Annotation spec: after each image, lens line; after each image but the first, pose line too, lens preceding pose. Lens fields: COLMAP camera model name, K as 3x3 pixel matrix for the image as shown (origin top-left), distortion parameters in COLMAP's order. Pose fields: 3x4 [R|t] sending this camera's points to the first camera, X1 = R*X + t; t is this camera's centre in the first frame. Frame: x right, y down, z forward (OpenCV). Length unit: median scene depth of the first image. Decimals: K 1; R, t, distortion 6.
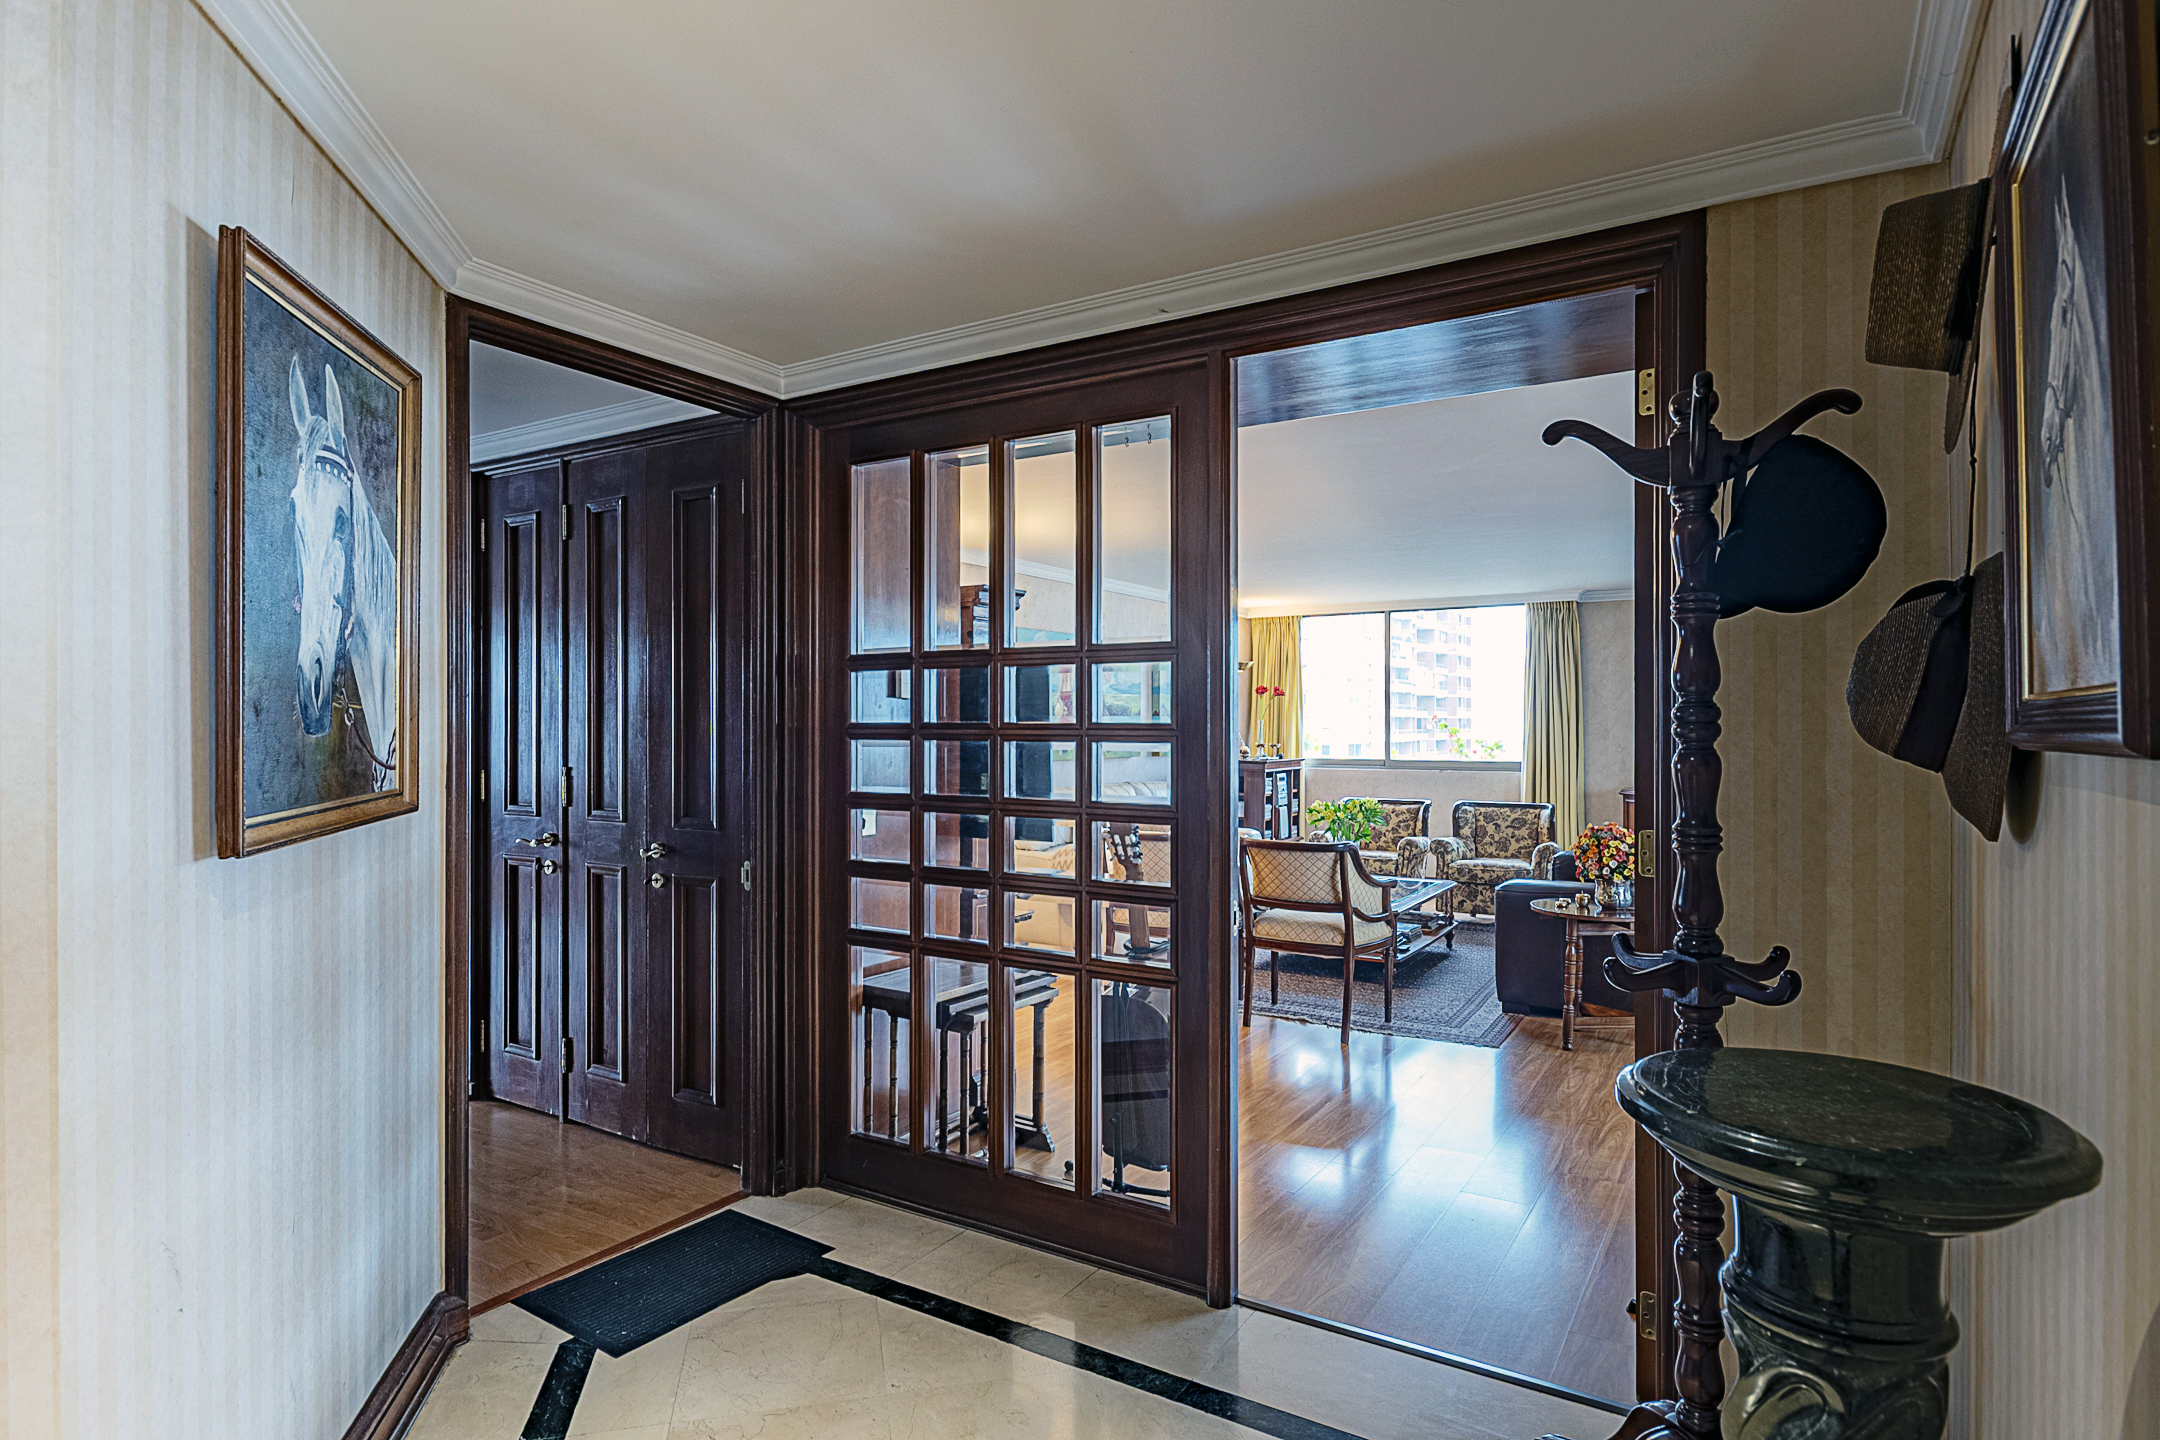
lens RADIAL K [[1142.5, 0, 1068.5], [0, 1142.5, 723.7], [0, 0, 1]] dist [0.006377, 0.000502]
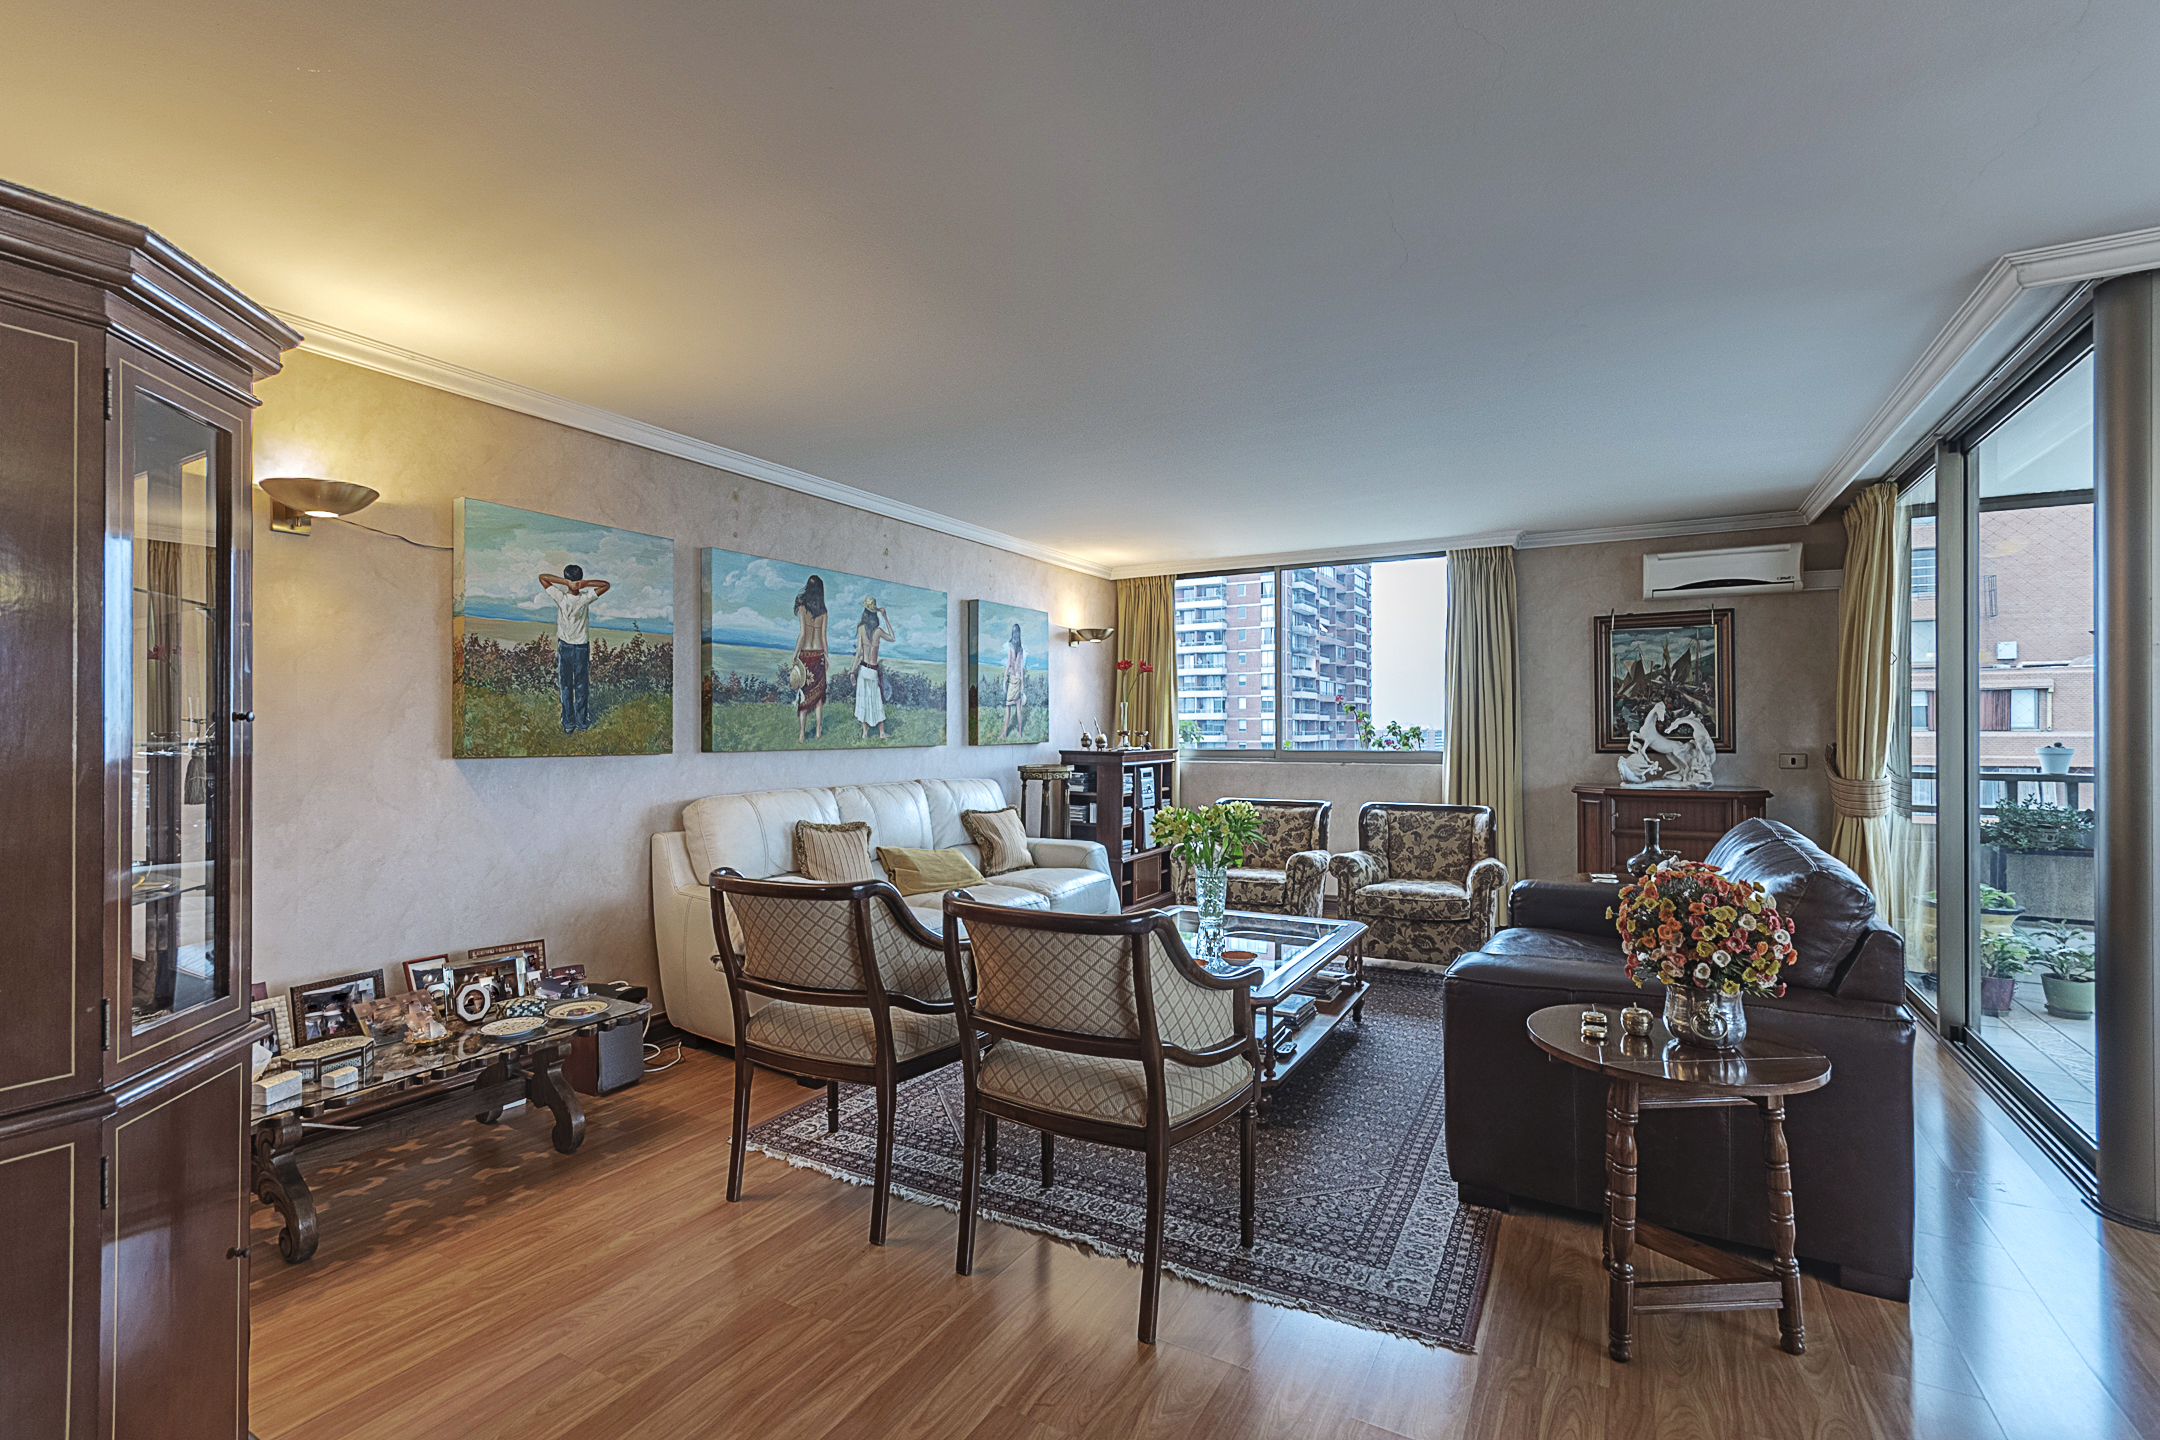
lens RADIAL K [[961.6, 0, 1080.2], [0, 961.6, 729.4], [0, 0, 1]] dist [0.002664, 0.001149]
pose [[0.998734, -0.001681, 0.050281, 0.123542], [0.001648, 0.999998, 0.000715, 0.018910], [-0.050282, -0.000632, 0.998735, 0.385111]]
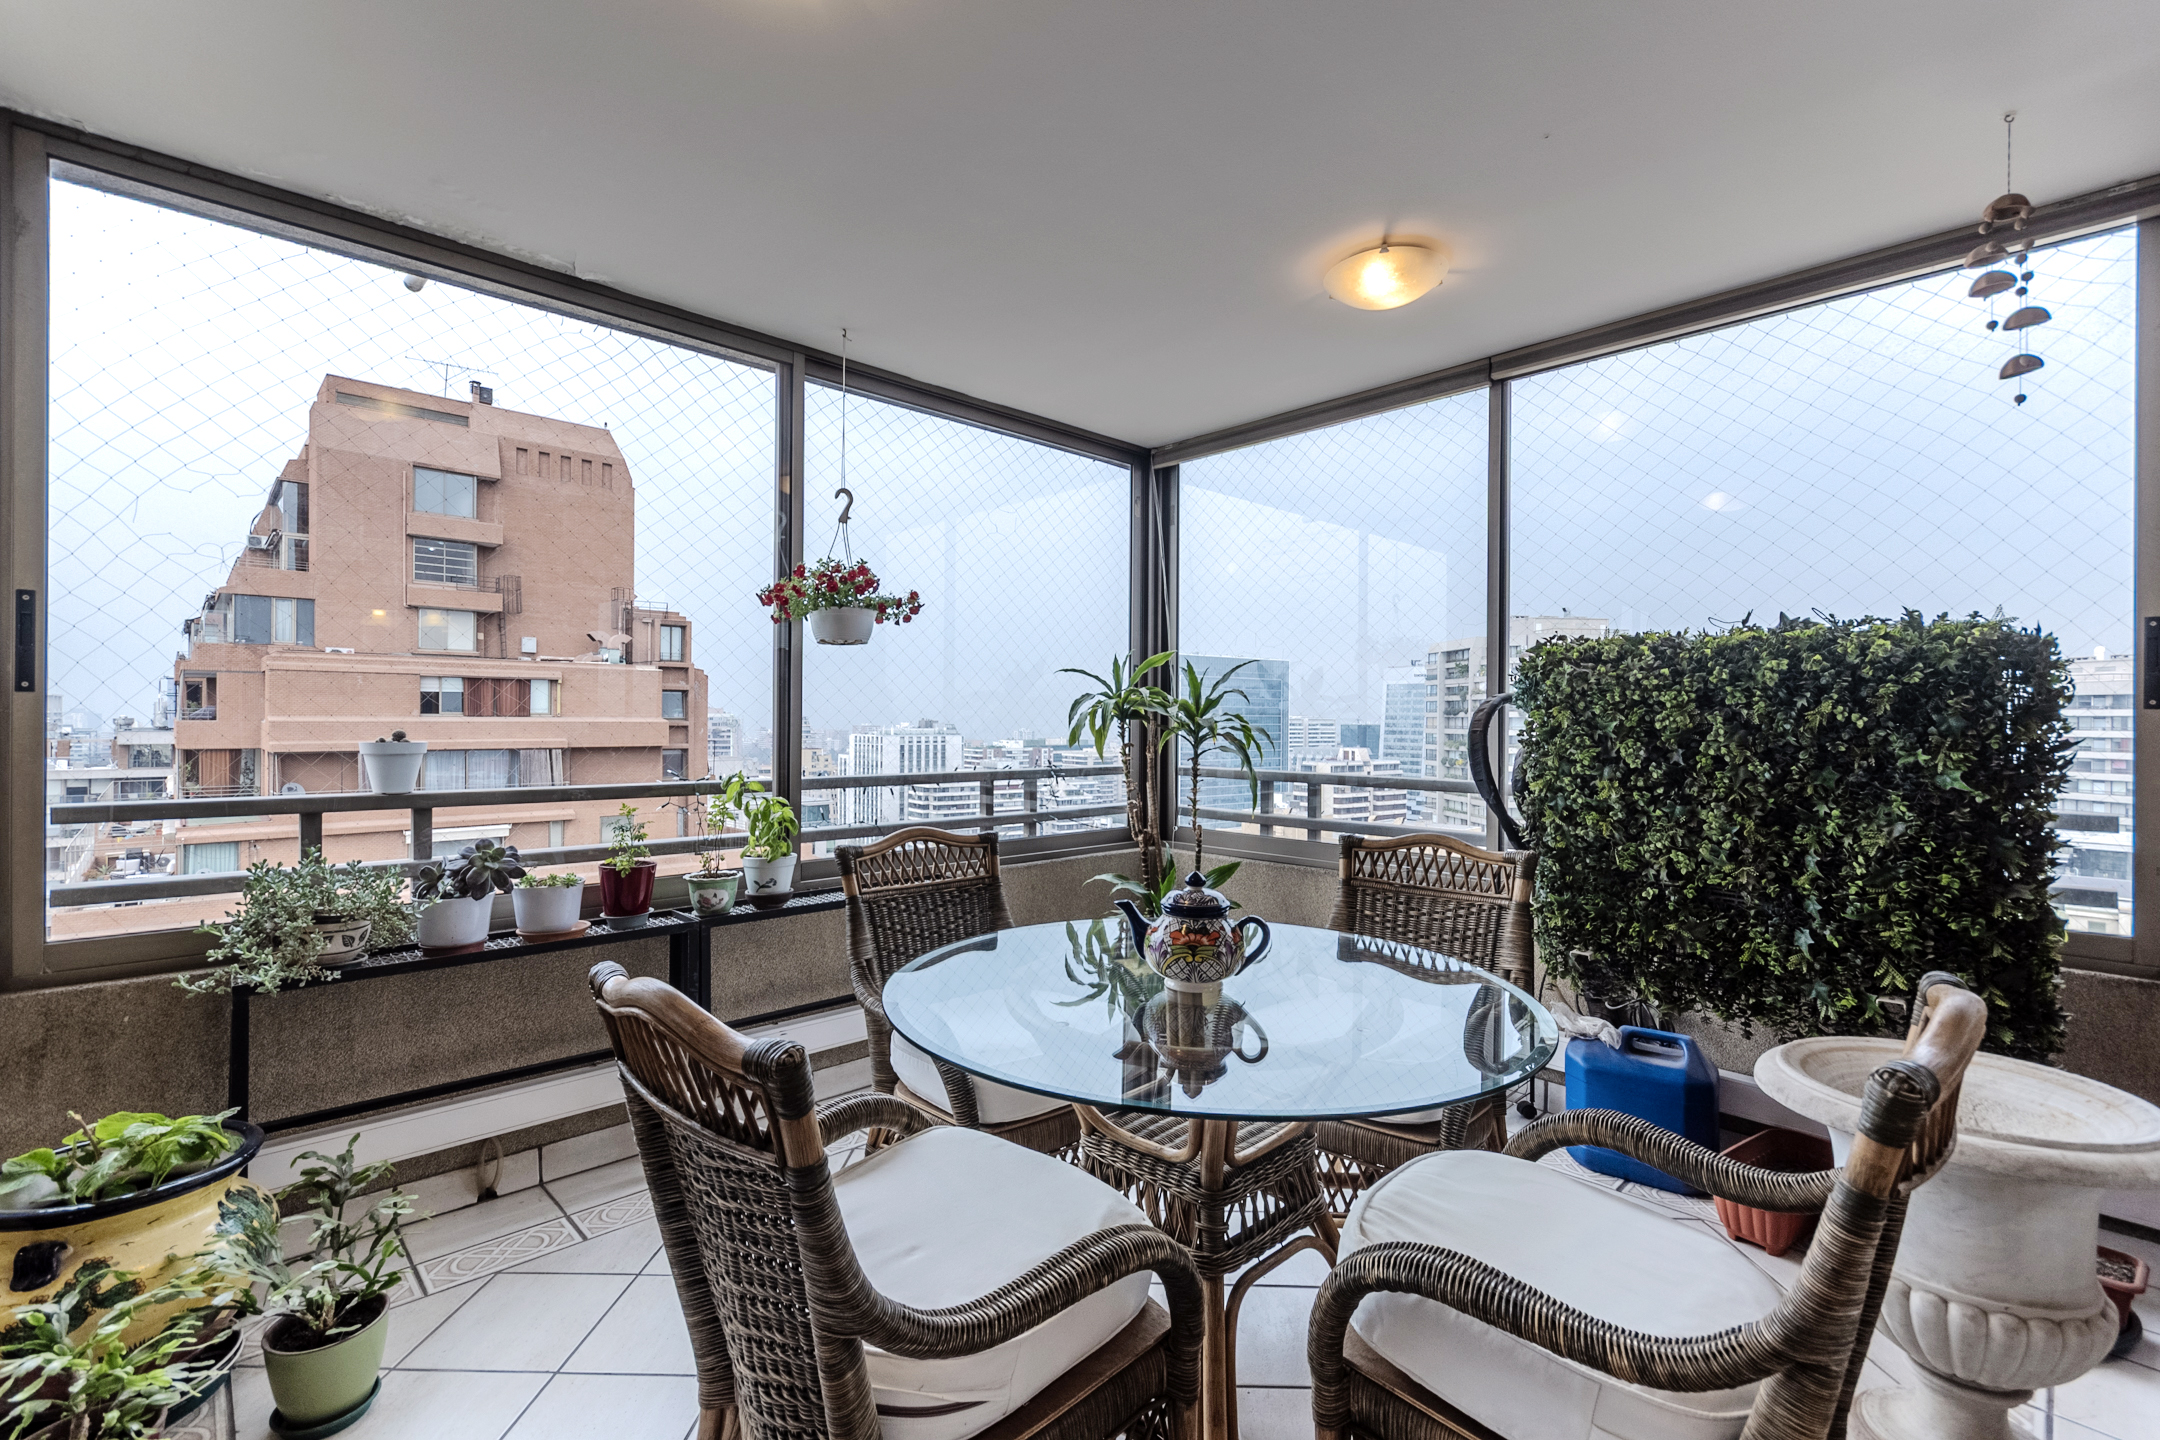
lens RADIAL K [[961.6, 0, 1064.0], [0, 961.6, 719.8], [0, 0, 1]] dist [0.002664, 0.001149]
pose [[0.257390, 0.002409, 0.966305, 0.495378], [-0.009448, 0.999955, 0.000024, 0.022360], [-0.966261, -0.009135, 0.257401, 0.653415]]
